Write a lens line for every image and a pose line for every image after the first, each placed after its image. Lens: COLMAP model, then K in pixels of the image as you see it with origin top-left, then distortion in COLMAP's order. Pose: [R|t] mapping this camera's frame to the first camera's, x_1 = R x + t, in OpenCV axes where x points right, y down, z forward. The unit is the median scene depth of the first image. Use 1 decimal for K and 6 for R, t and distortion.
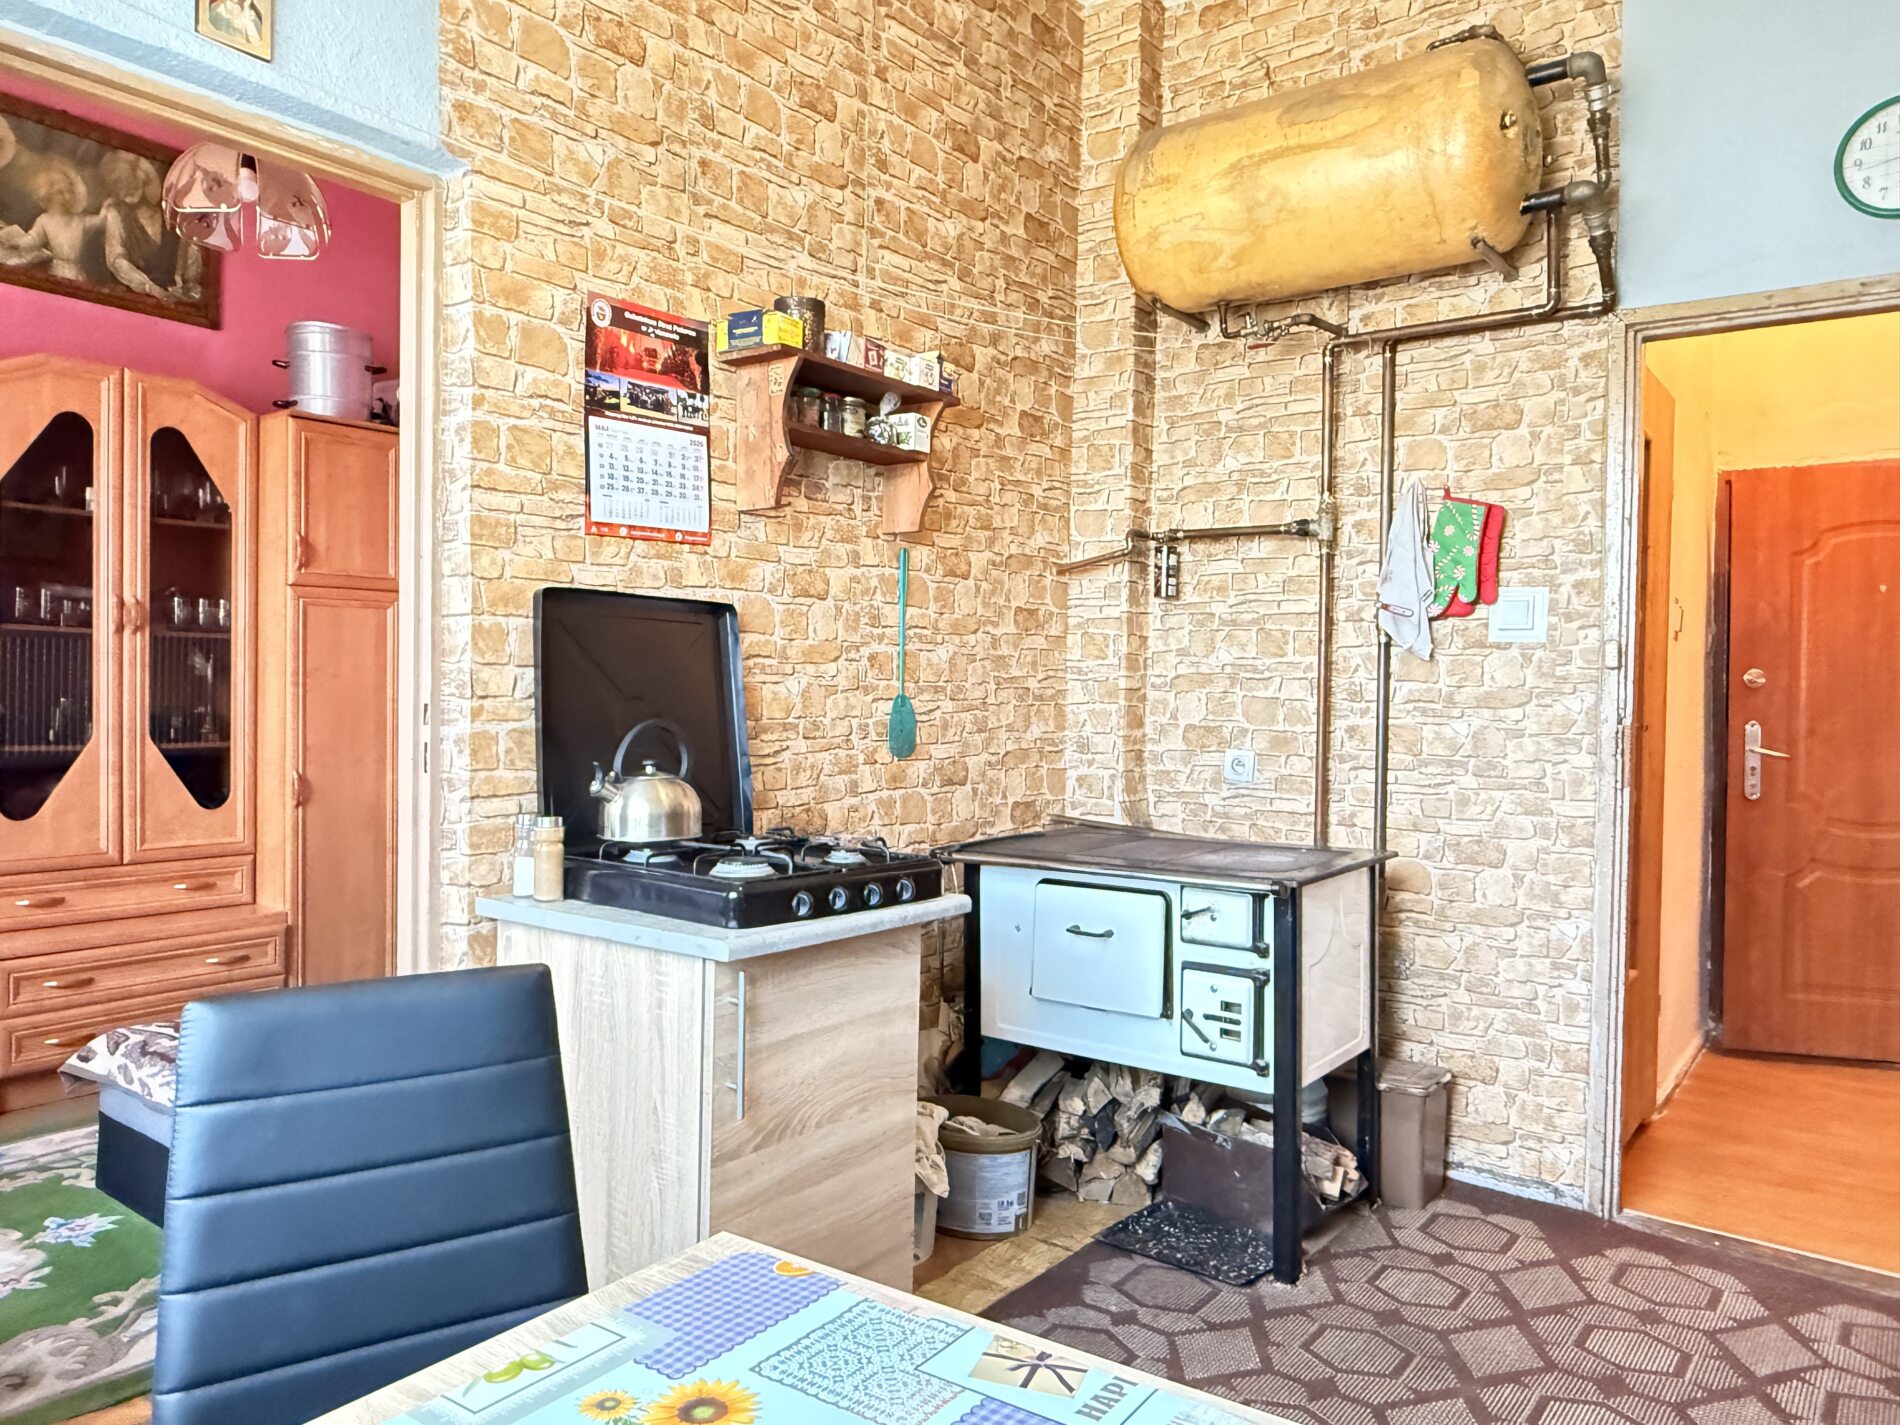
lens RADIAL K [[1309.5, 0, 940.6], [0, 1309.5, 718.0], [0, 0, 1]] dist [-0.002165, 0.001916]
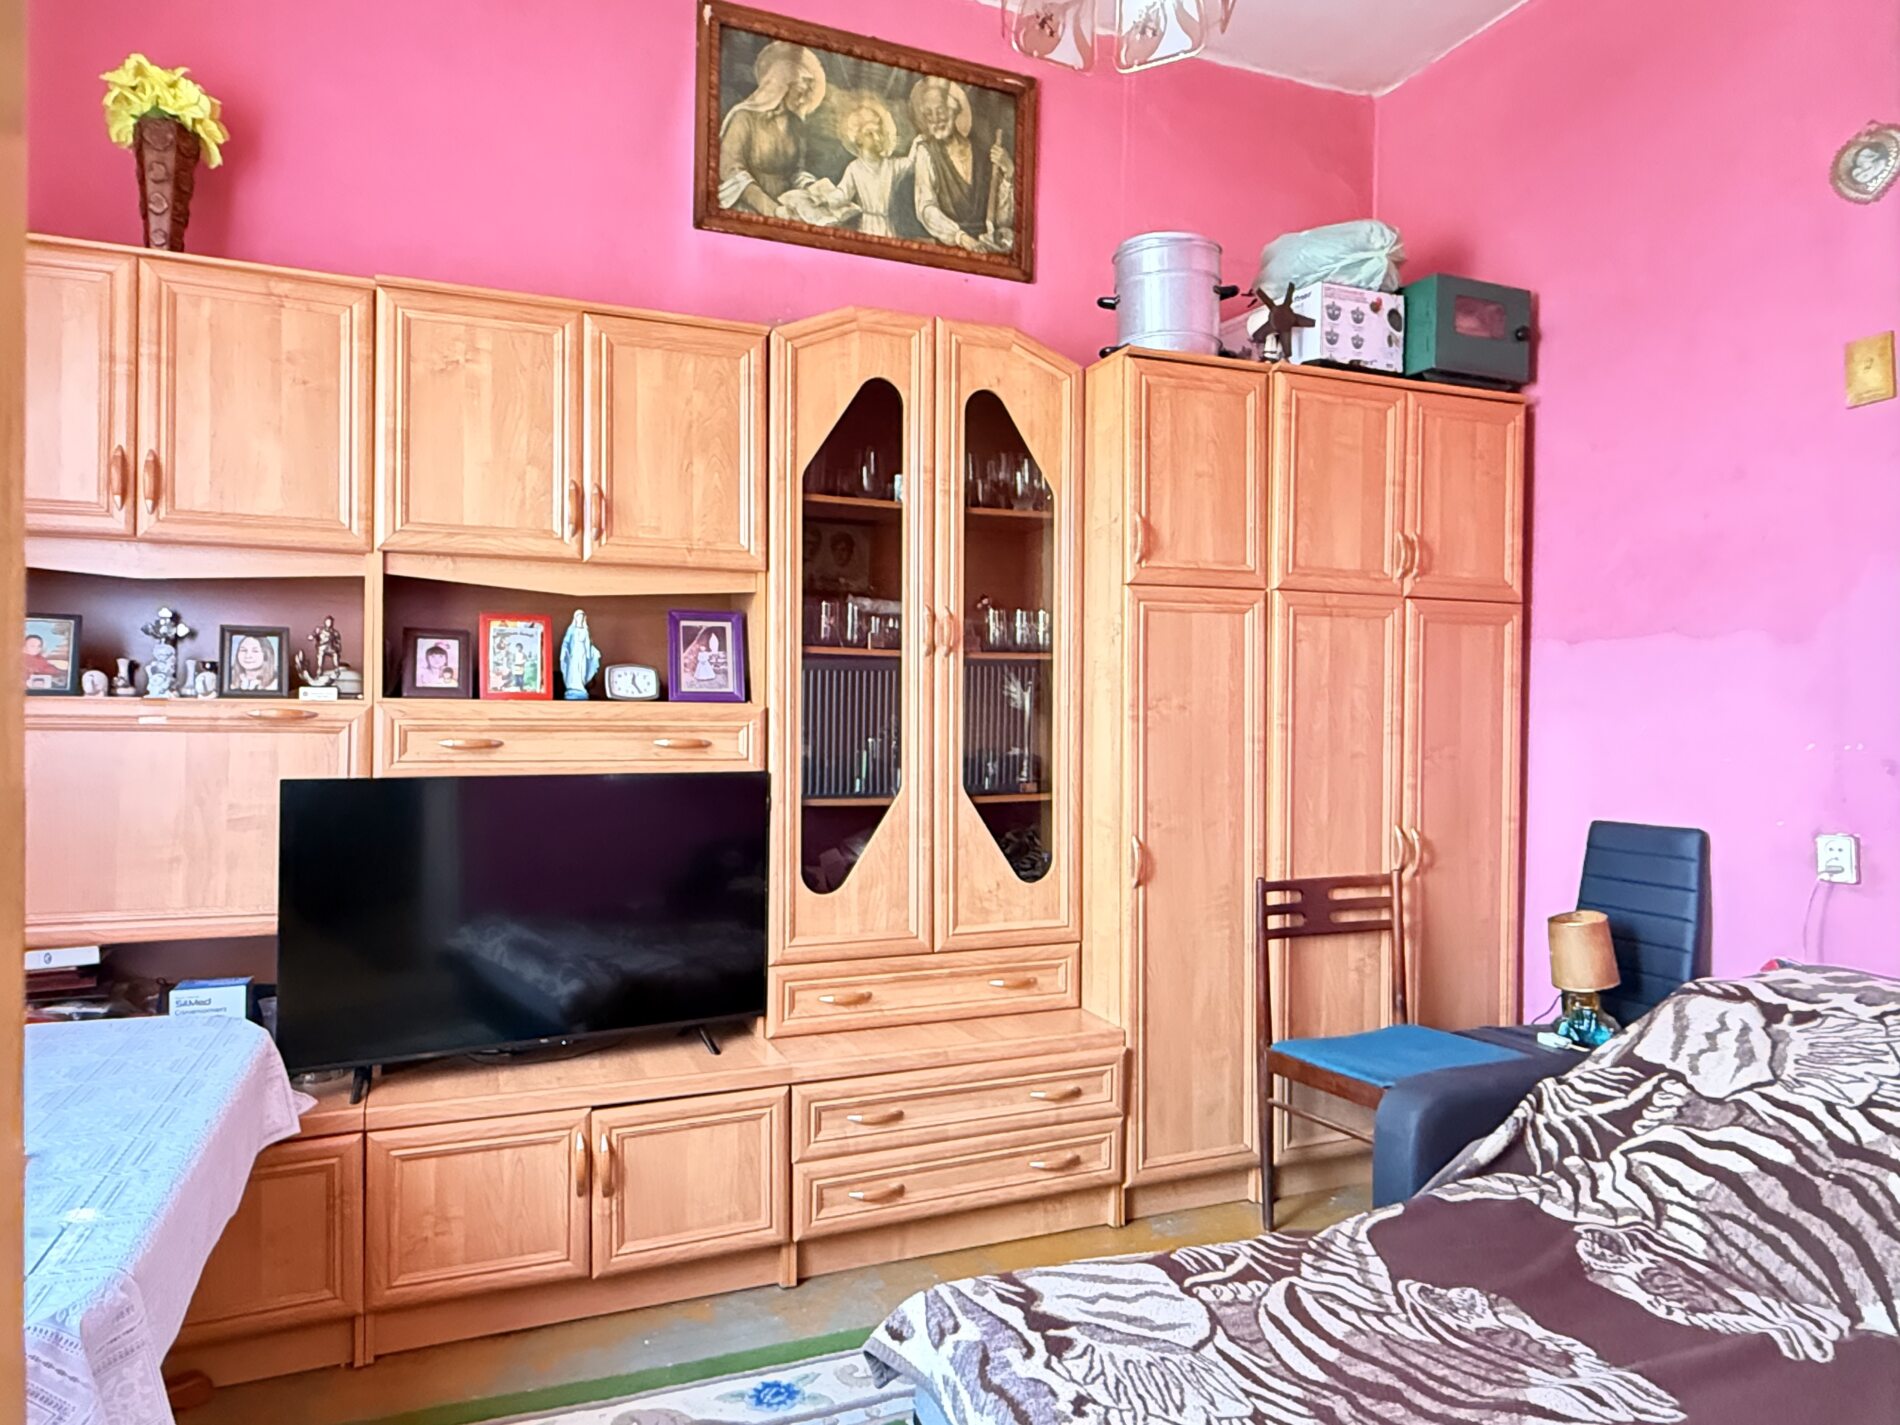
lens RADIAL K [[1189.3, 0, 943.4], [0, 1189.3, 706.6], [0, 0, 1]] dist [-0.000561, 0.001450]
pose [[0.861468, -0.014502, -0.507605, -0.330418], [-0.001134, 0.999535, -0.030482, -0.016409], [0.507811, 0.026835, 0.861050, 0.497790]]
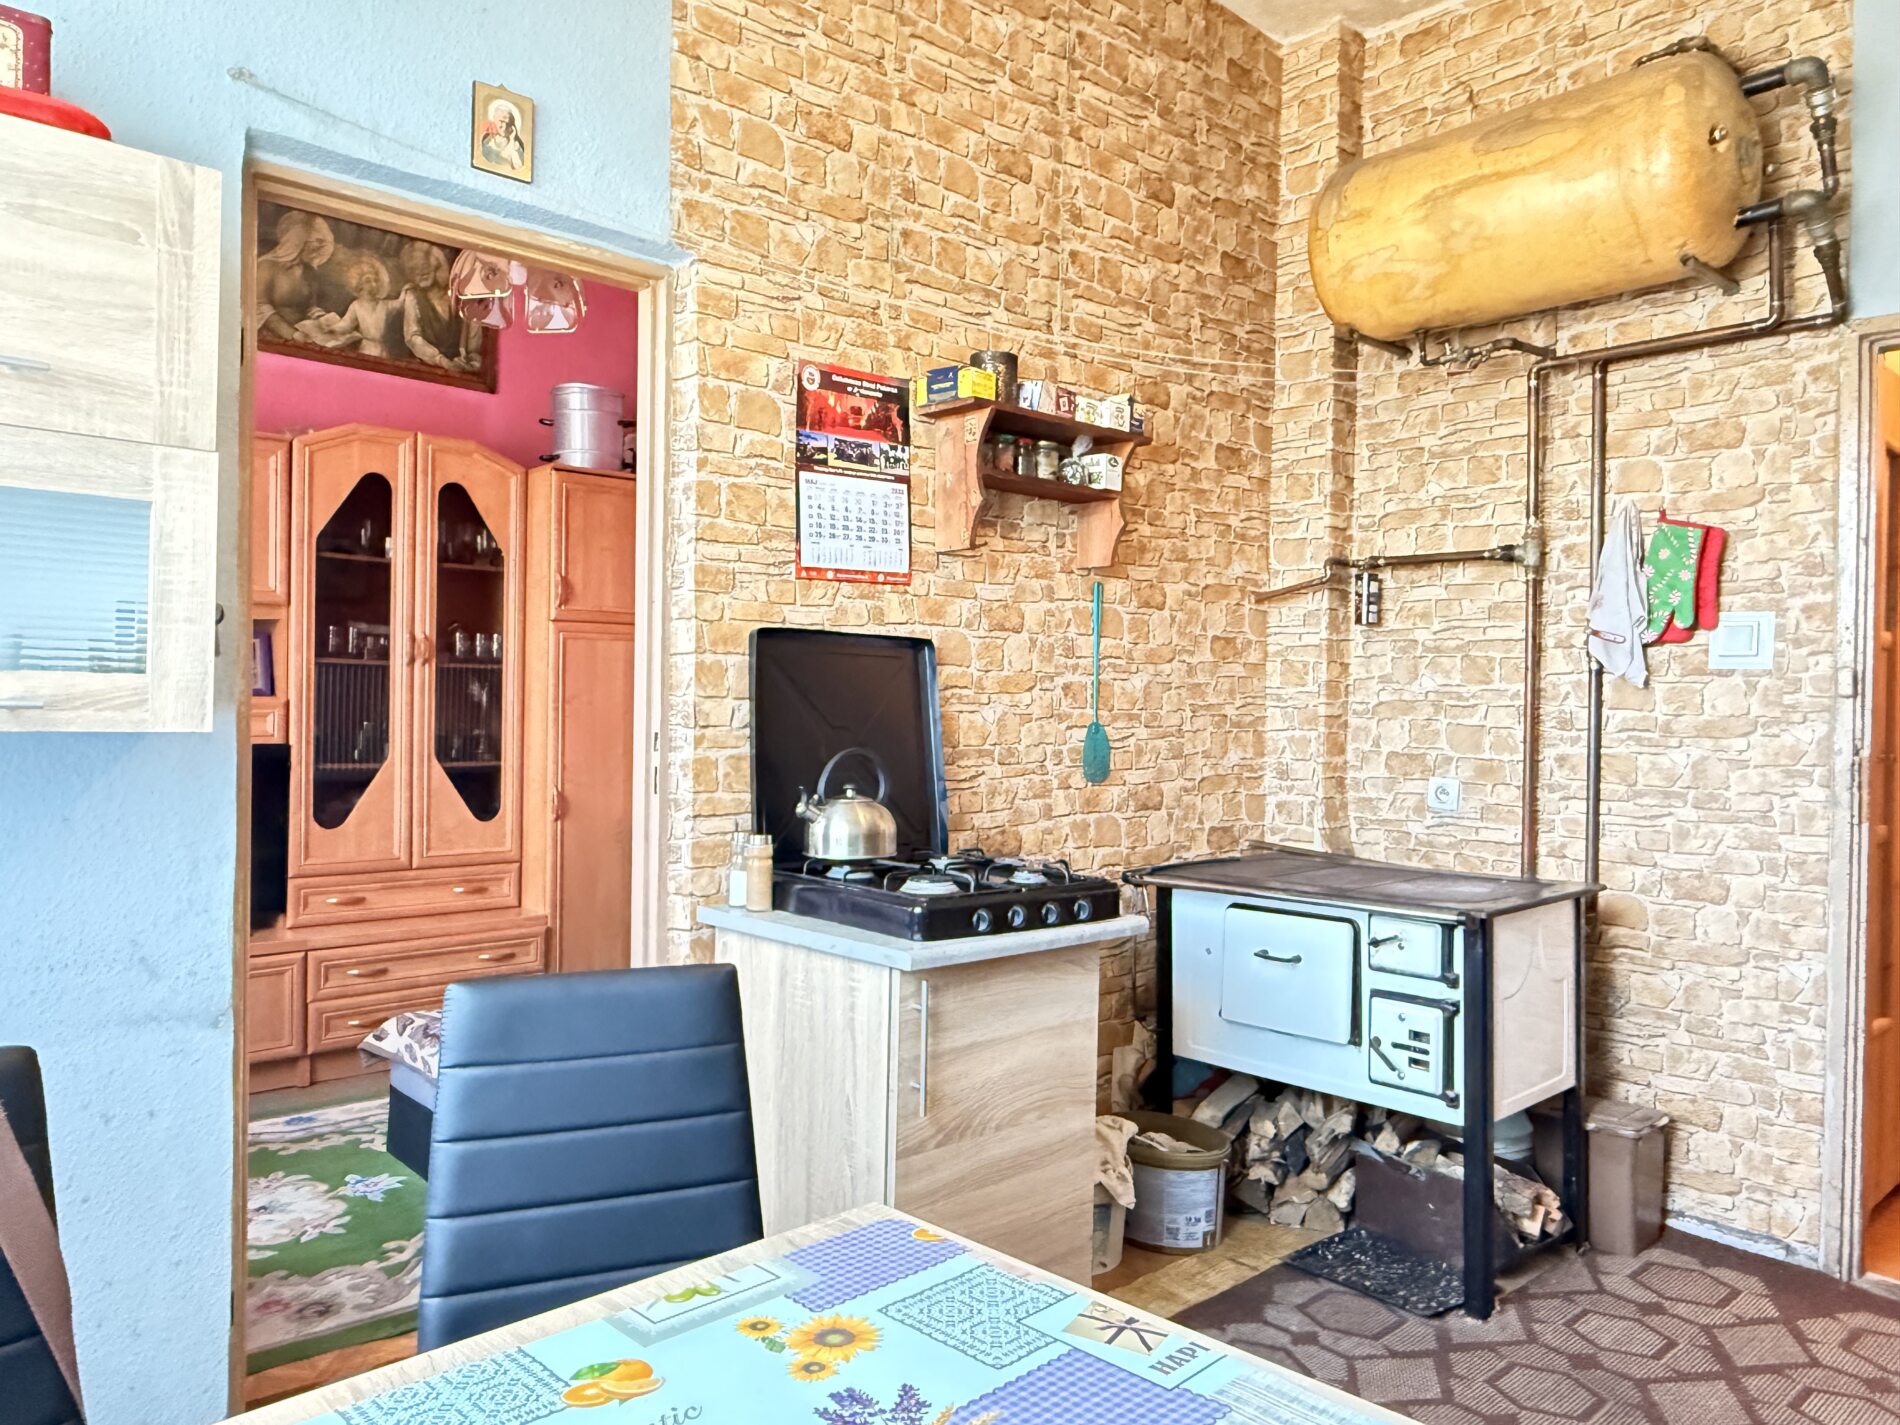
lens RADIAL K [[1309.5, 0, 940.6], [0, 1309.5, 718.0], [0, 0, 1]] dist [-0.002165, 0.001916]
pose [[0.984133, 0.001676, -0.177424, 0.033884], [-0.004266, 0.999890, -0.014213, -0.006029], [0.177381, 0.014745, 0.984032, -0.046423]]
